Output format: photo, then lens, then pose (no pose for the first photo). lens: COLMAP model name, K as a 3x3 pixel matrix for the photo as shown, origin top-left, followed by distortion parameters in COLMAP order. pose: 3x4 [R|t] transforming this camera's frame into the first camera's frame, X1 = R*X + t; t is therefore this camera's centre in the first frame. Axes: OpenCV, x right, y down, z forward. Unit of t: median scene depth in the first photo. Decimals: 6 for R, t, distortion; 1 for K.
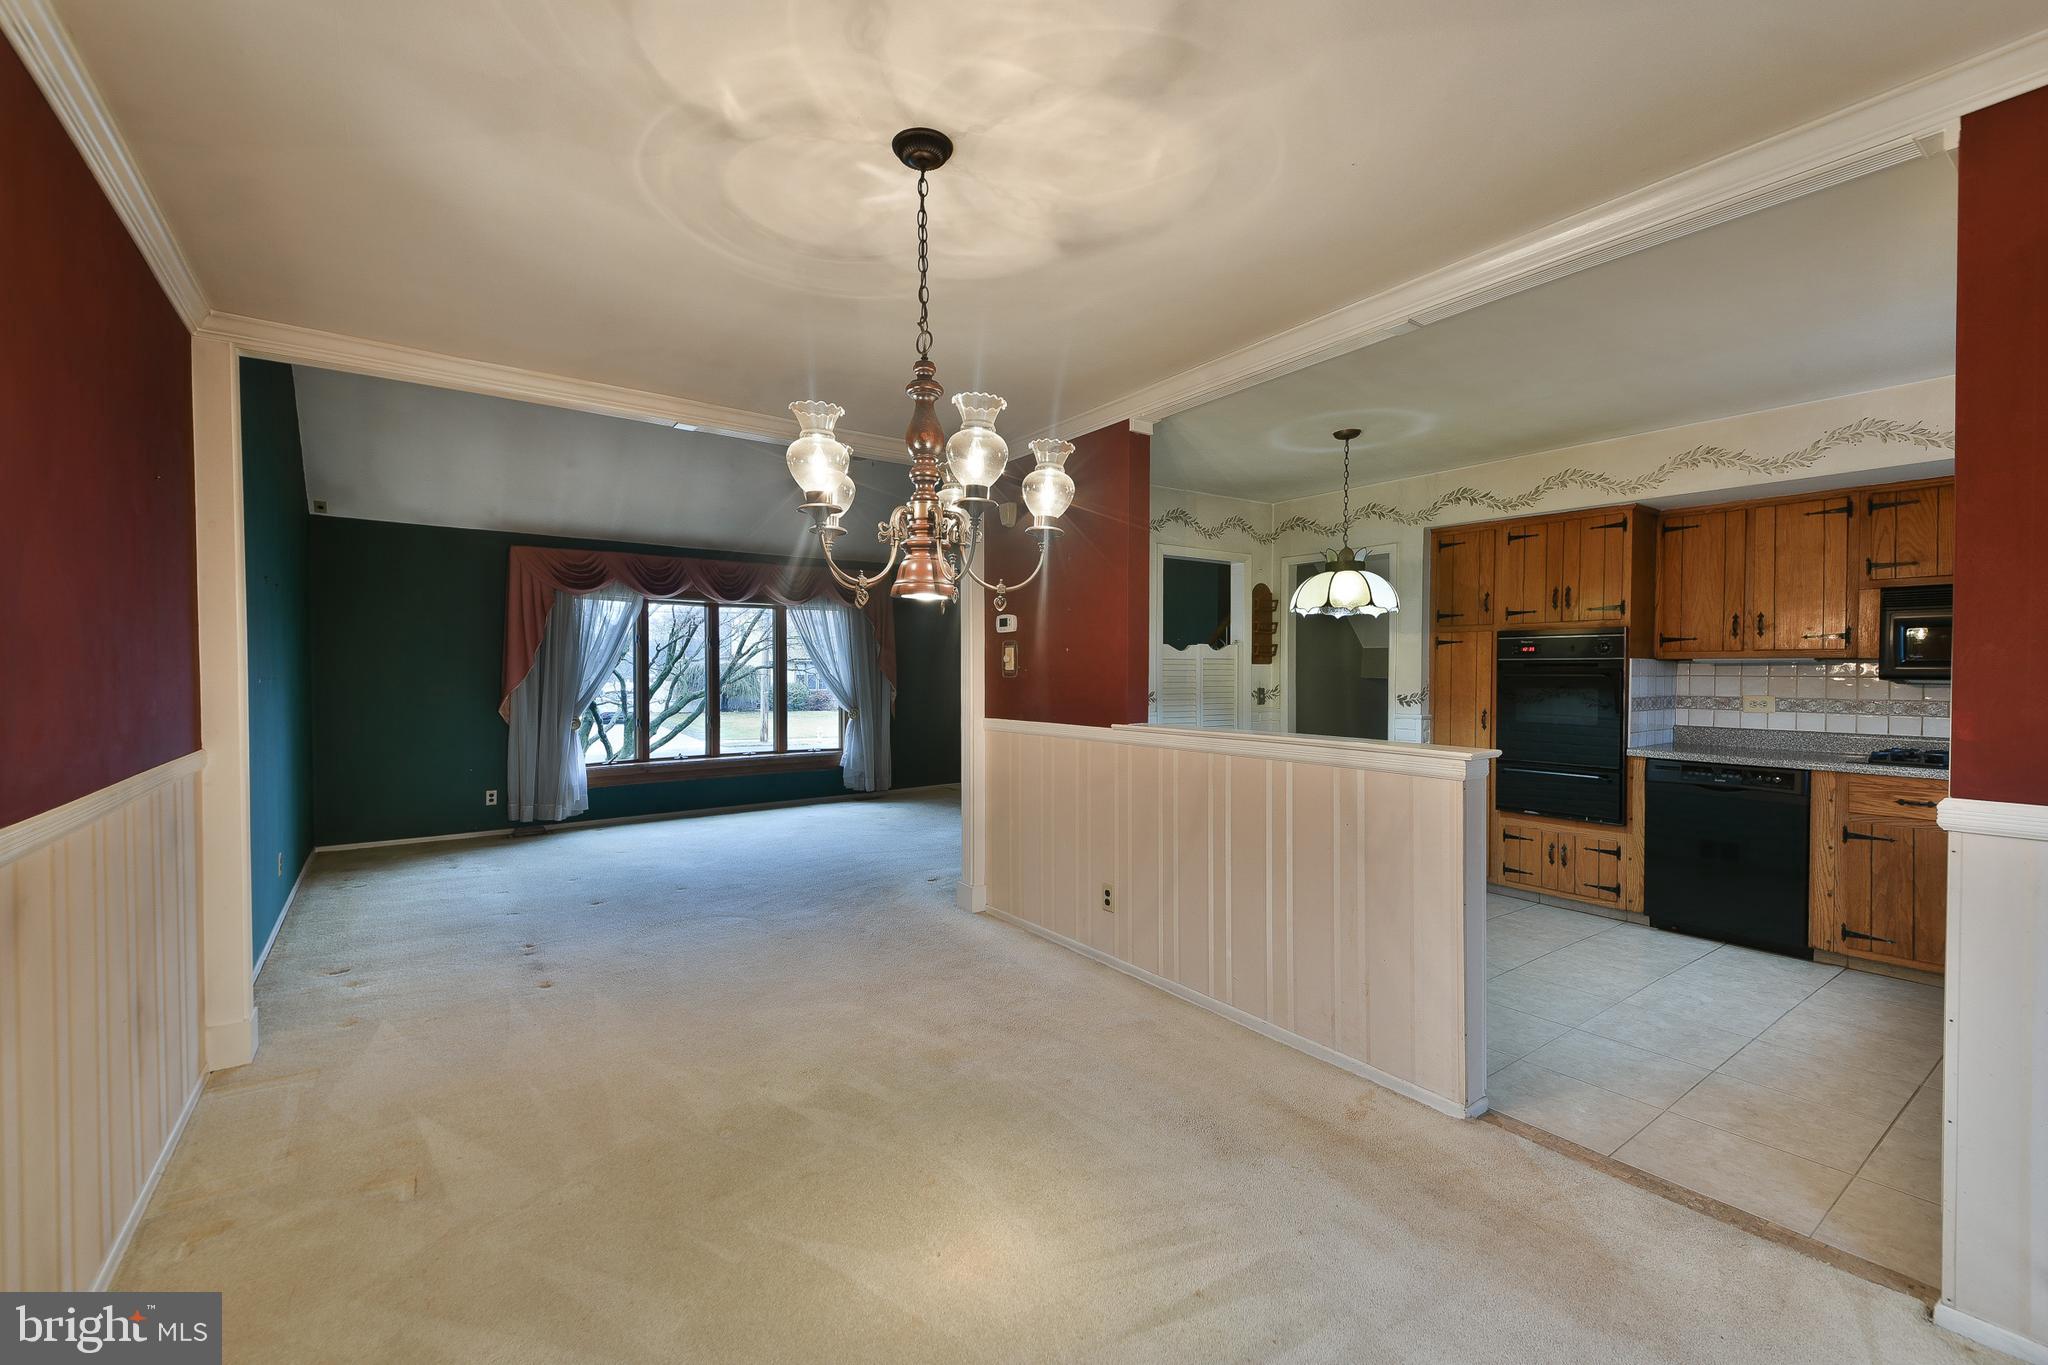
lens RADIAL K [[858.1, 0, 1024.0], [0, 858.1, 682.5], [0, 0, 1]] dist [0.066704, -0.034266]
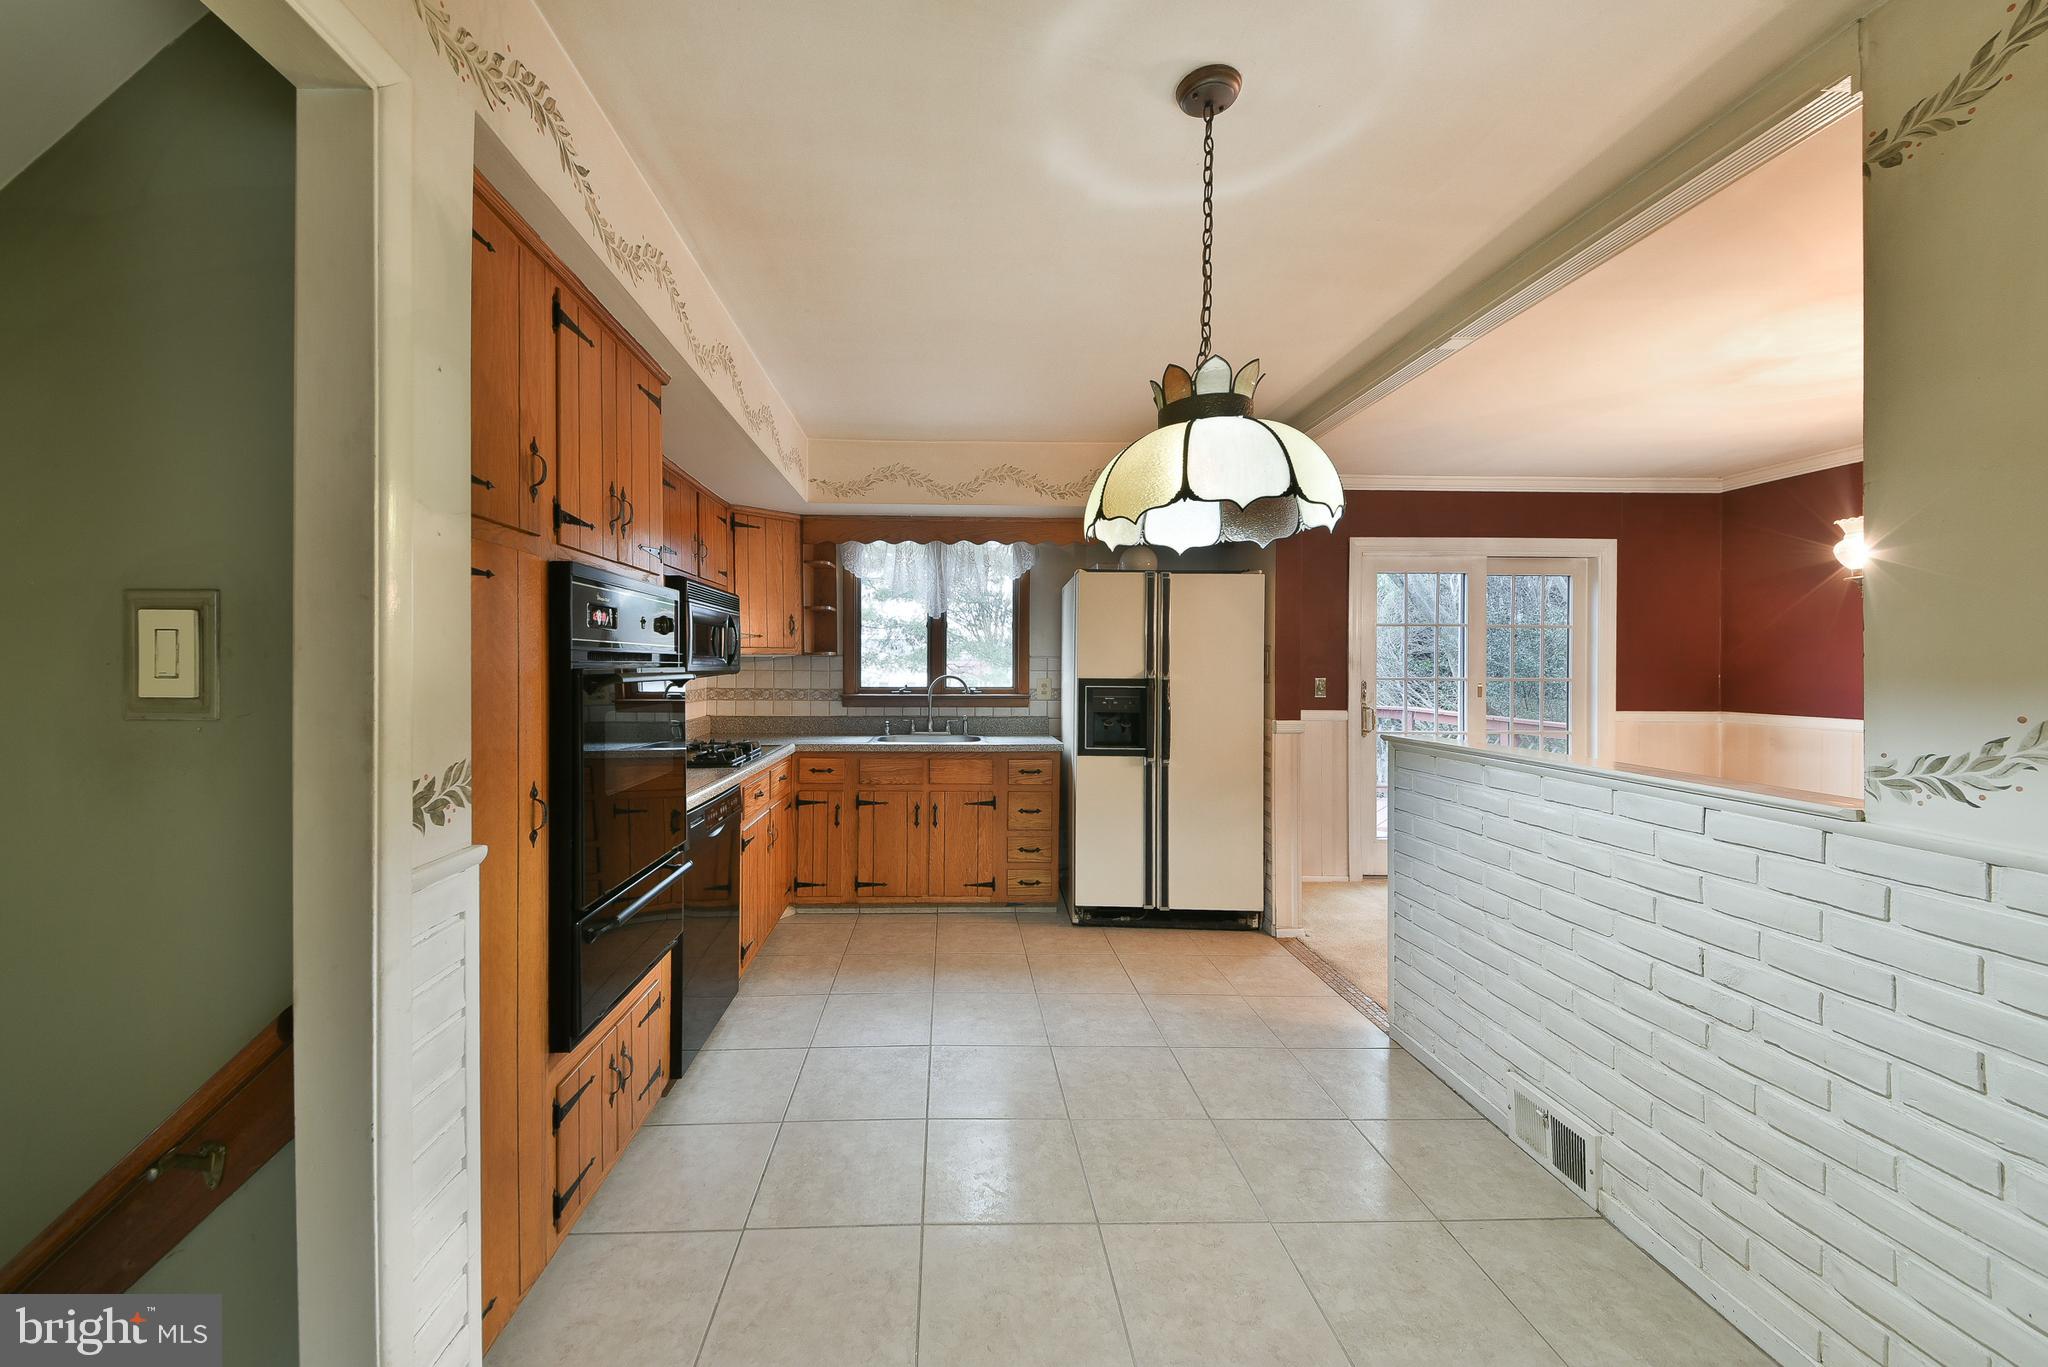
lens RADIAL K [[757.1, 0, 969.1], [0, 757.1, 665.9], [0, 0, 1]] dist [0.000672, 0.000035]
pose [[-0.824641, -0.003385, 0.565646, 0.245874], [0.005682, 0.999882, 0.014267, -0.020337], [-0.565628, 0.014979, -0.824524, 1.279482]]
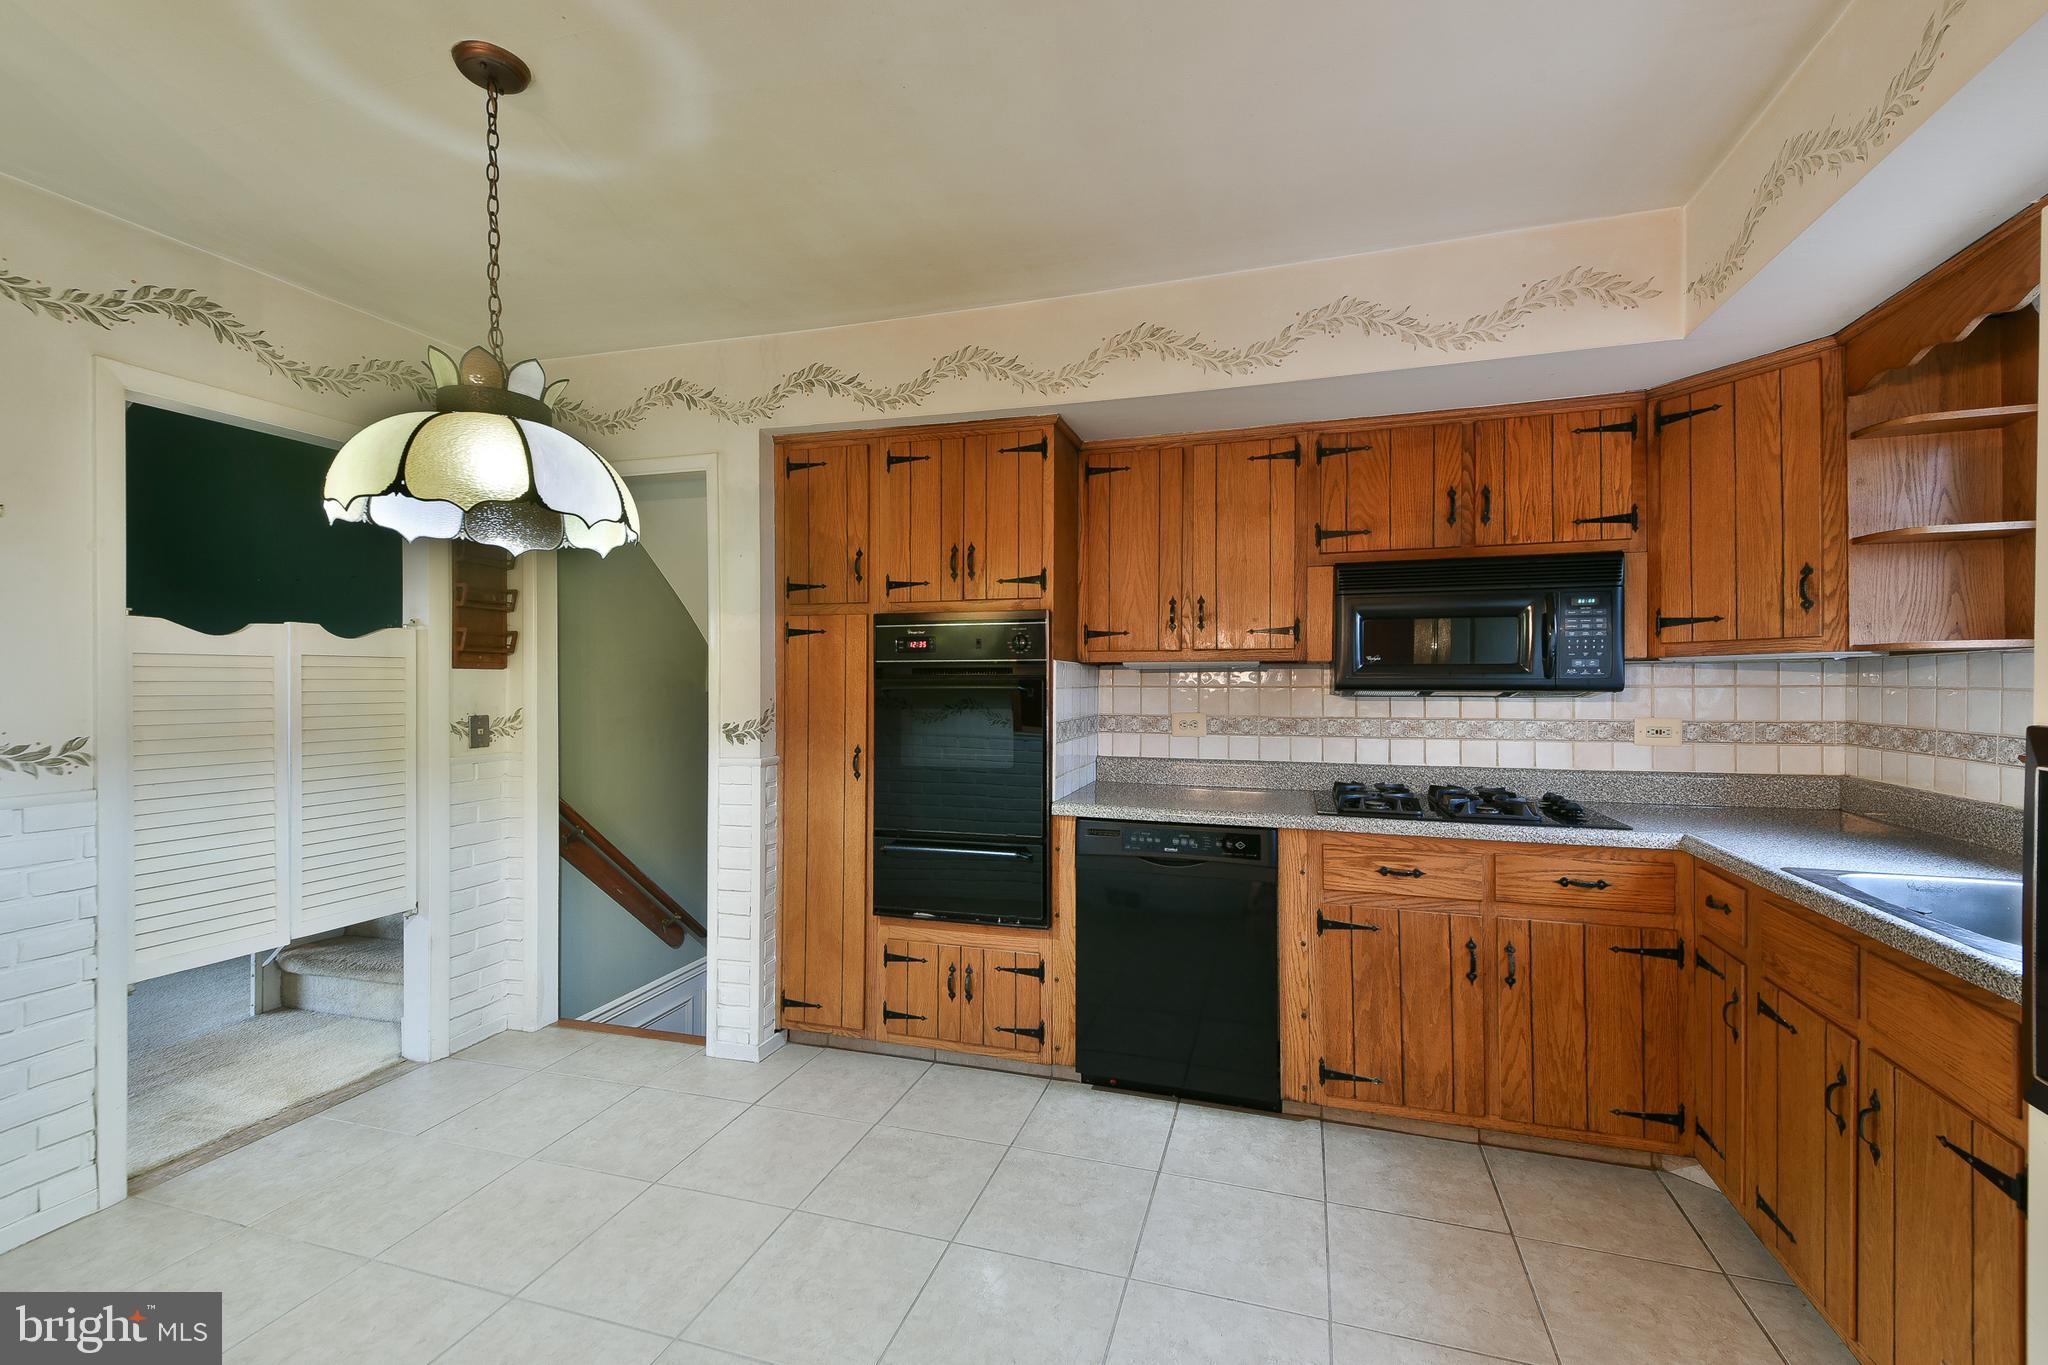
lens RADIAL K [[850.1, 0, 1042.4], [0, 850.1, 674.1], [0, 0, 1]] dist [0.026513, 0.000055]
pose [[0.800756, 0.002561, 0.598986, 0.313574], [0.011093, 0.999756, -0.019104, -0.005712], [-0.598888, 0.021942, 0.800532, 0.510442]]
